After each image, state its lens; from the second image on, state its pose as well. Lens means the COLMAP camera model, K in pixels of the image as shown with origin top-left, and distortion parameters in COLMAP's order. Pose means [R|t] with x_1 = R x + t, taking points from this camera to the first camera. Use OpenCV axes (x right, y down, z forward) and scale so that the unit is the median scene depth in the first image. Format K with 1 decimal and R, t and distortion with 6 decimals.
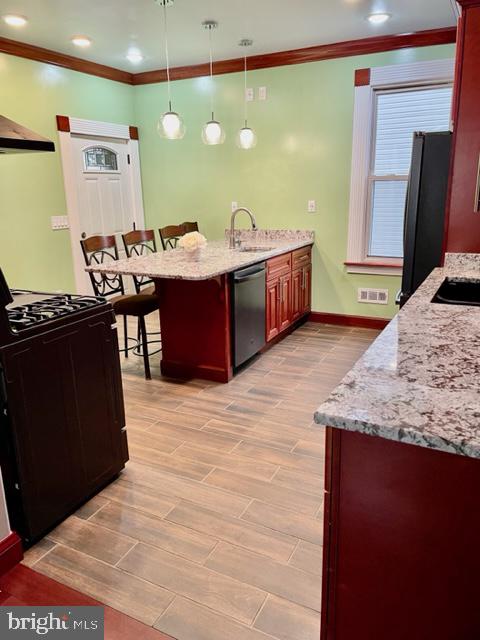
lens RADIAL K [[488.6, 0, 237.9], [0, 488.6, 320.5], [0, 0, 1]] dist [0.093114, -0.116648]
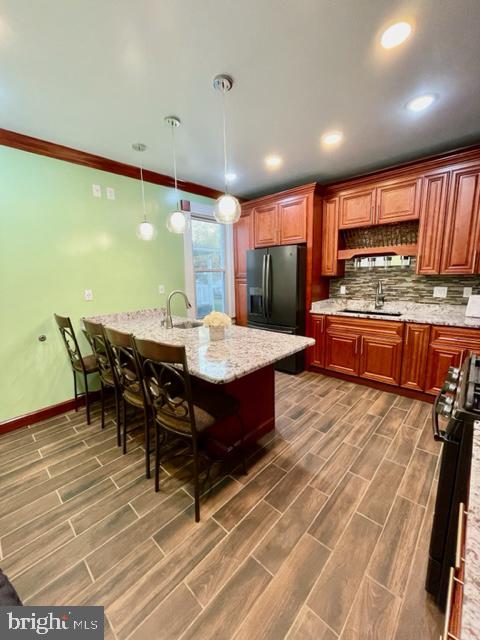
lens RADIAL K [[260.3, 0, 241.5], [0, 260.3, 318.3], [0, 0, 1]] dist [-0.000051, 0.000024]
pose [[0.265071, -0.146070, 0.953101, -0.643128], [0.281699, 0.957066, 0.068333, -0.202841], [-0.922162, 0.250374, 0.294838, 0.855906]]
